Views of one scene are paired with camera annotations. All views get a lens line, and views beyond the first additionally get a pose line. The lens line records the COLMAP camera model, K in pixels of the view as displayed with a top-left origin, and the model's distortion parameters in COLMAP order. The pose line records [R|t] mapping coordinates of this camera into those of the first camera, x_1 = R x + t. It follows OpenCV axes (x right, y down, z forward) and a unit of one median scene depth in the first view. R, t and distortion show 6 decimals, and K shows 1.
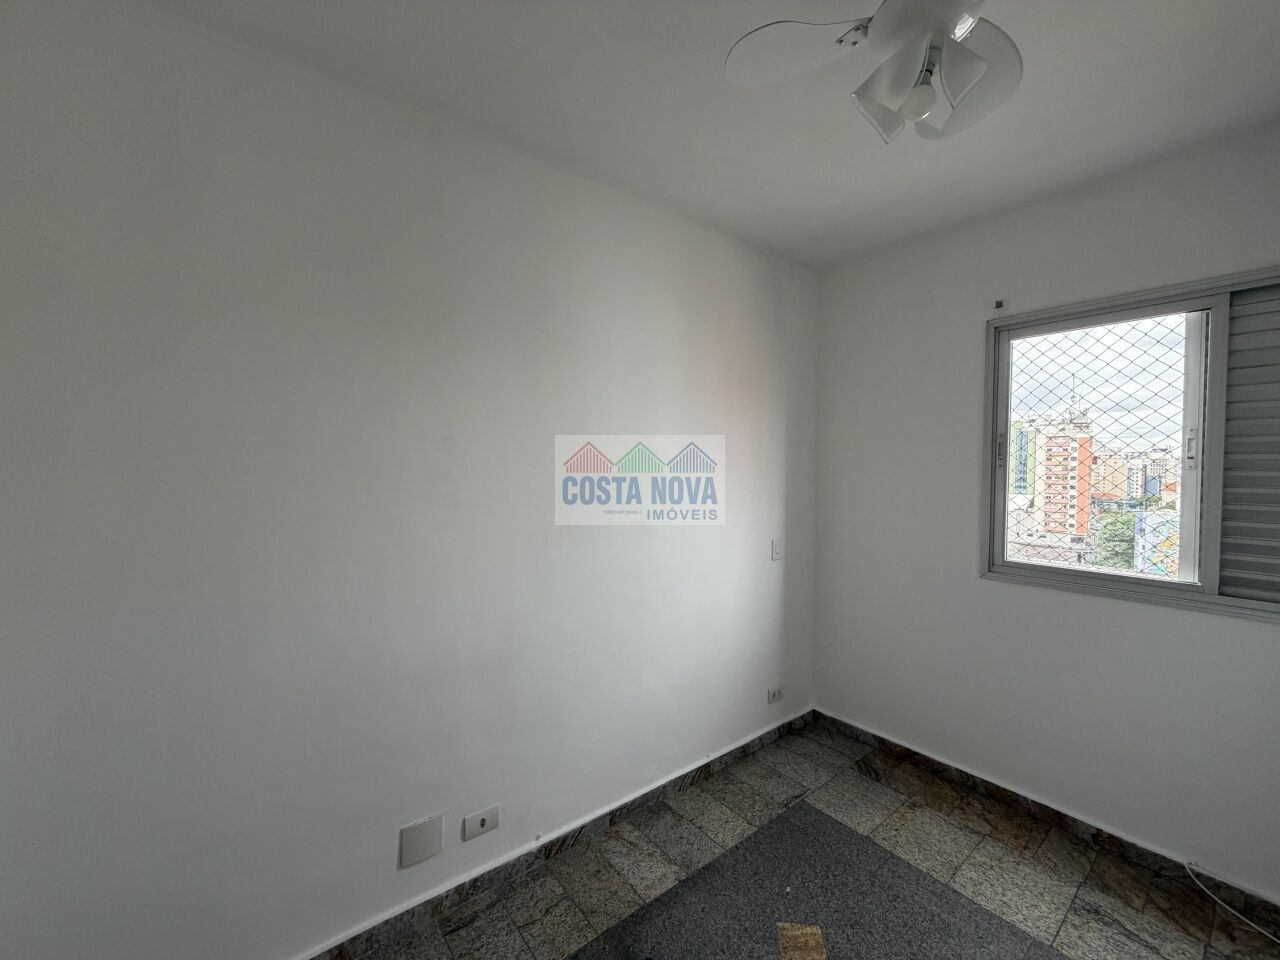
lens RADIAL K [[507.1, 0, 635.5], [0, 507.1, 479.0], [0, 0, 1]] dist [-0.001031, -0.000220]
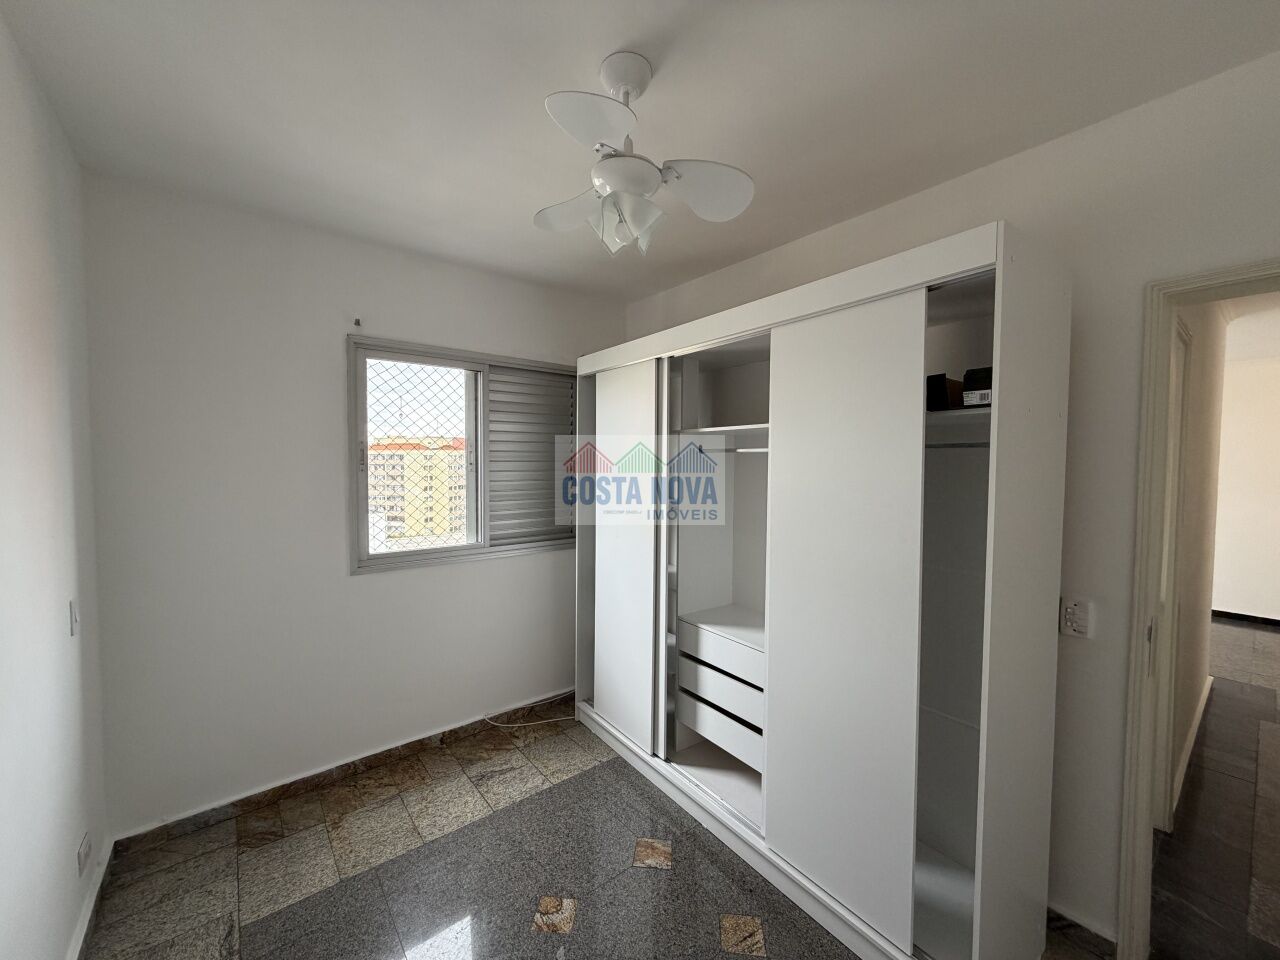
lens RADIAL K [[507.1, 0, 635.5], [0, 507.1, 479.0], [0, 0, 1]] dist [-0.001031, -0.000220]
pose [[-0.016411, -0.040790, 0.999033, -0.406328], [0.021693, 0.998918, 0.041141, -0.040850], [-0.999630, 0.022348, -0.015509, 0.437103]]
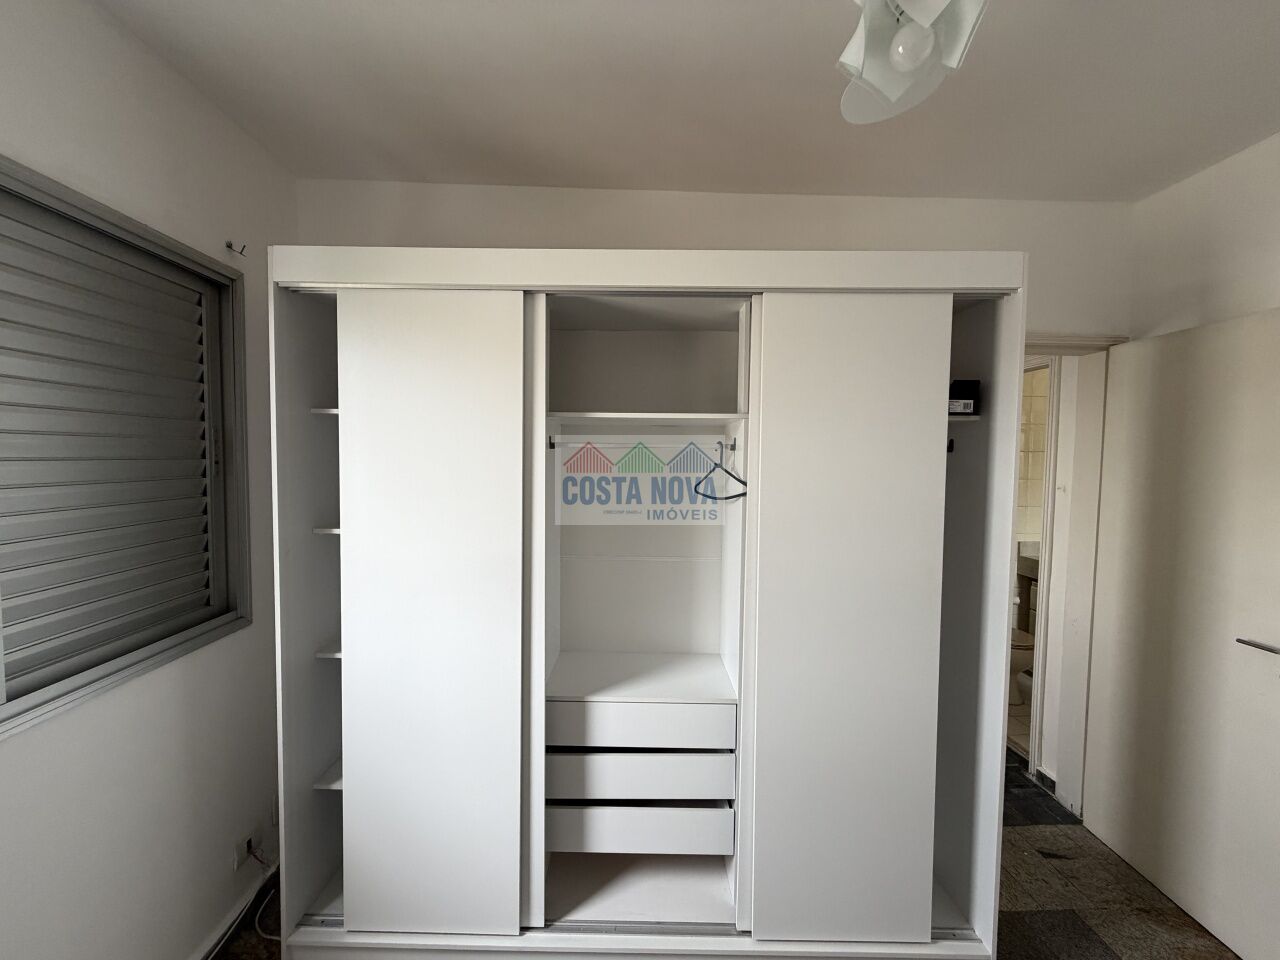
lens RADIAL K [[502.8, 0, 635.8], [0, 502.8, 481.3], [0, 0, 1]] dist [-0.002201, -0.000304]
pose [[-0.815544, -0.039785, 0.577326, 0.179993], [0.000680, 0.997567, 0.069706, -0.051484], [-0.578694, 0.057241, -0.813533, 0.829688]]
